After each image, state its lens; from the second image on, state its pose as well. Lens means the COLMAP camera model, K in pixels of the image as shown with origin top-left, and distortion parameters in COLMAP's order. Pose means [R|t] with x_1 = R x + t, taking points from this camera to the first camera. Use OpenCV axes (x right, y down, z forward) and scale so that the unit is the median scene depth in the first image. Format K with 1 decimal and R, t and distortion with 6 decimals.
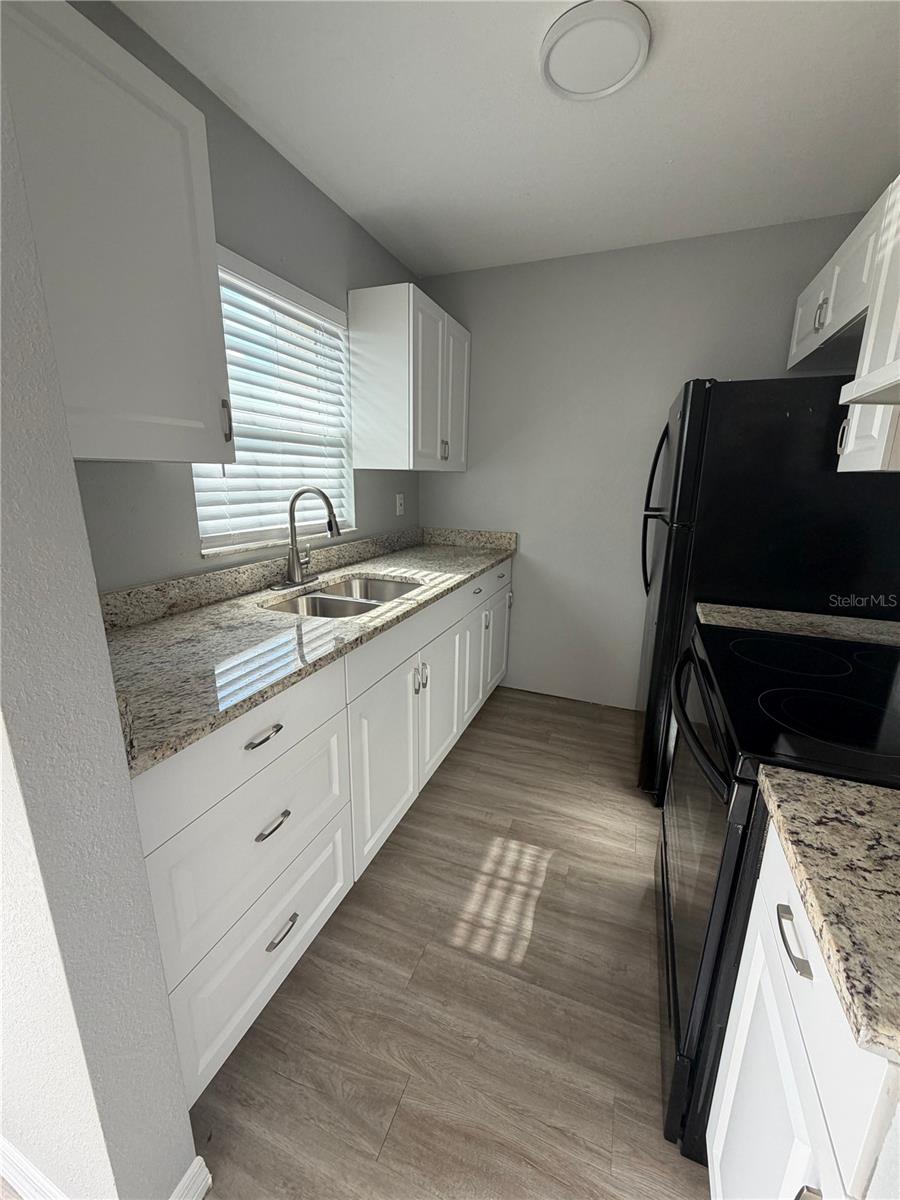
lens RADIAL K [[476.6, 0, 451.0], [0, 476.6, 597.2], [0, 0, 1]] dist [-0.000086, 0.000517]
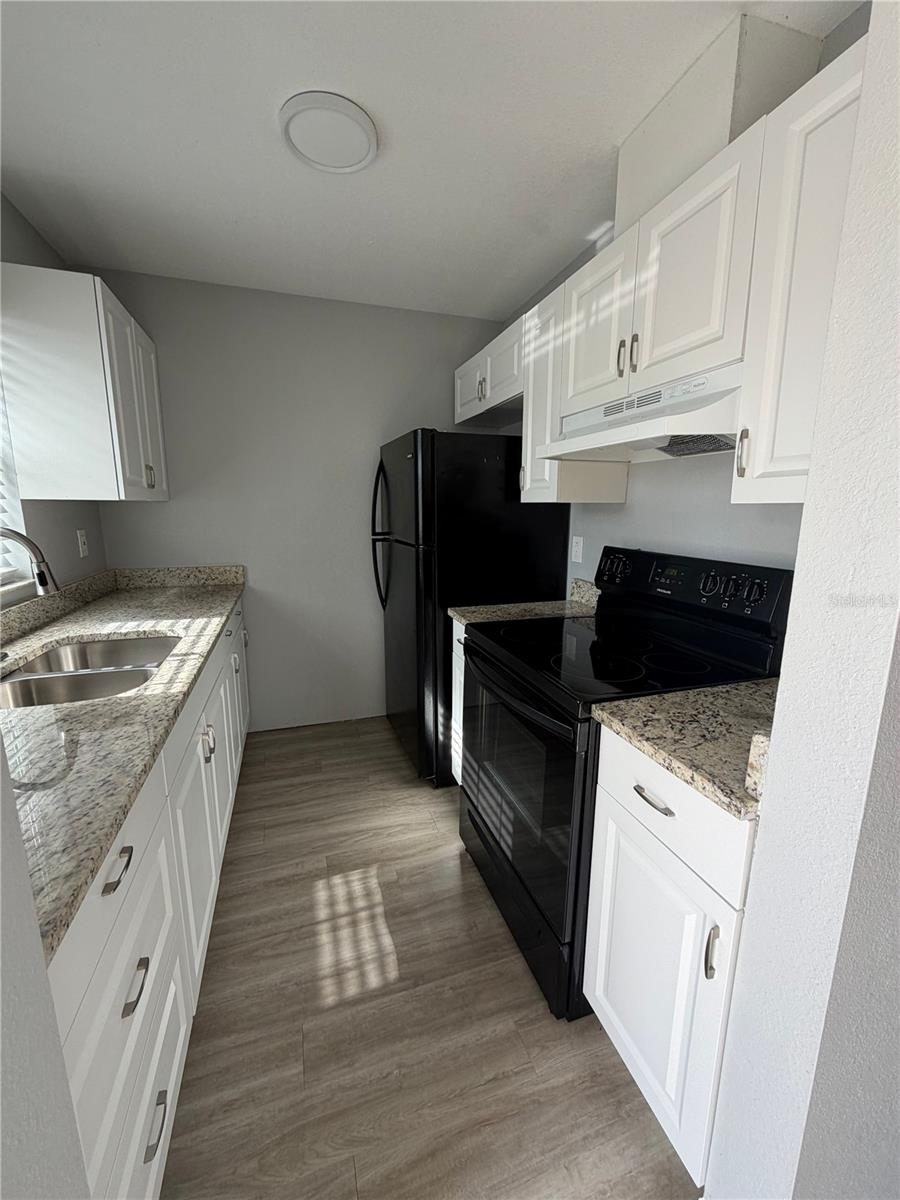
lens RADIAL K [[476.6, 0, 451.0], [0, 476.6, 597.2], [0, 0, 1]] dist [-0.000086, 0.000517]
pose [[0.766692, -0.133018, 0.628084, -0.244849], [0.163090, 0.986562, 0.009857, -0.027309], [-0.620955, 0.094877, 0.778083, 0.040140]]
